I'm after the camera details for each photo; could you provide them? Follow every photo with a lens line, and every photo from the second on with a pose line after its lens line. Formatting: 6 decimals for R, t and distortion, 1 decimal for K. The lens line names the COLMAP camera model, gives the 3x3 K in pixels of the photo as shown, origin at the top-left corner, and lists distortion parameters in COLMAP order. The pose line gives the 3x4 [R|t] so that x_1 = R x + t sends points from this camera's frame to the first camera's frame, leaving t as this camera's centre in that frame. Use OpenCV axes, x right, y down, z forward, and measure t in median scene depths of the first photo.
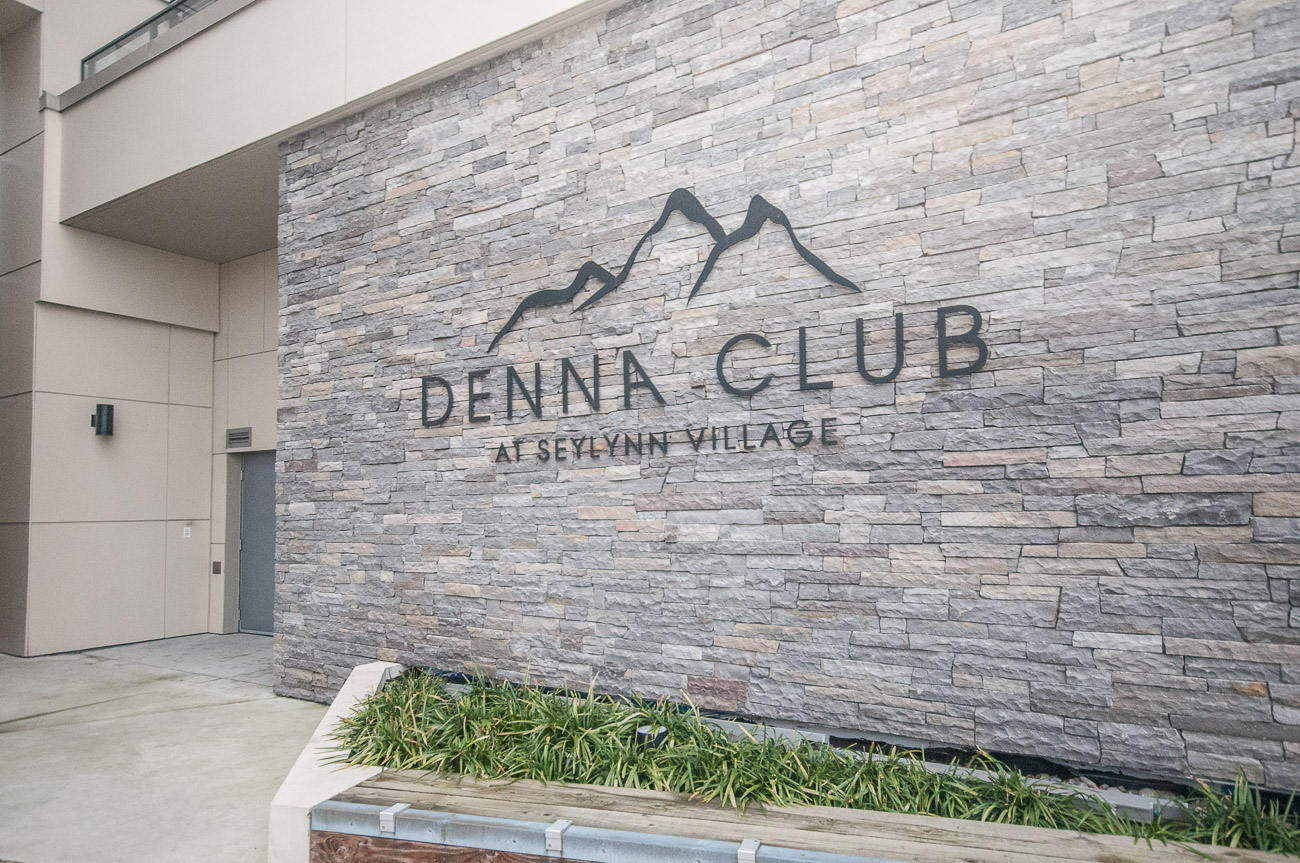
lens RADIAL K [[782.3, 0, 649.3], [0, 782.3, 445.1], [0, 0, 1]] dist [-0.005008, 0.002029]
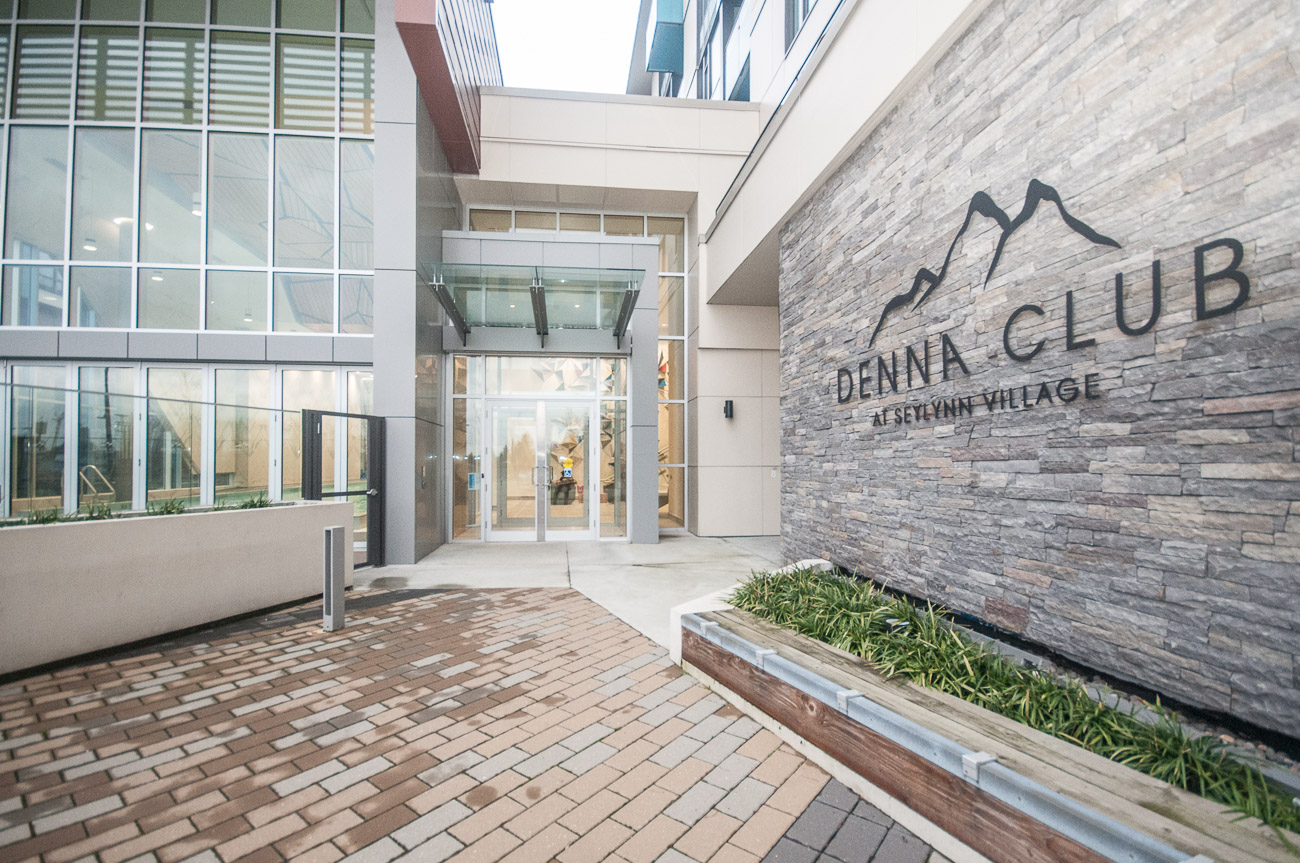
lens RADIAL K [[590.6, 0, 645.9], [0, 590.6, 427.0], [0, 0, 1]] dist [-0.022337, -0.004668]
pose [[0.618760, -0.039284, -0.784598, 0.435863], [0.058465, 0.998282, -0.003875, 0.004616], [0.783402, -0.043473, 0.619993, 0.036246]]
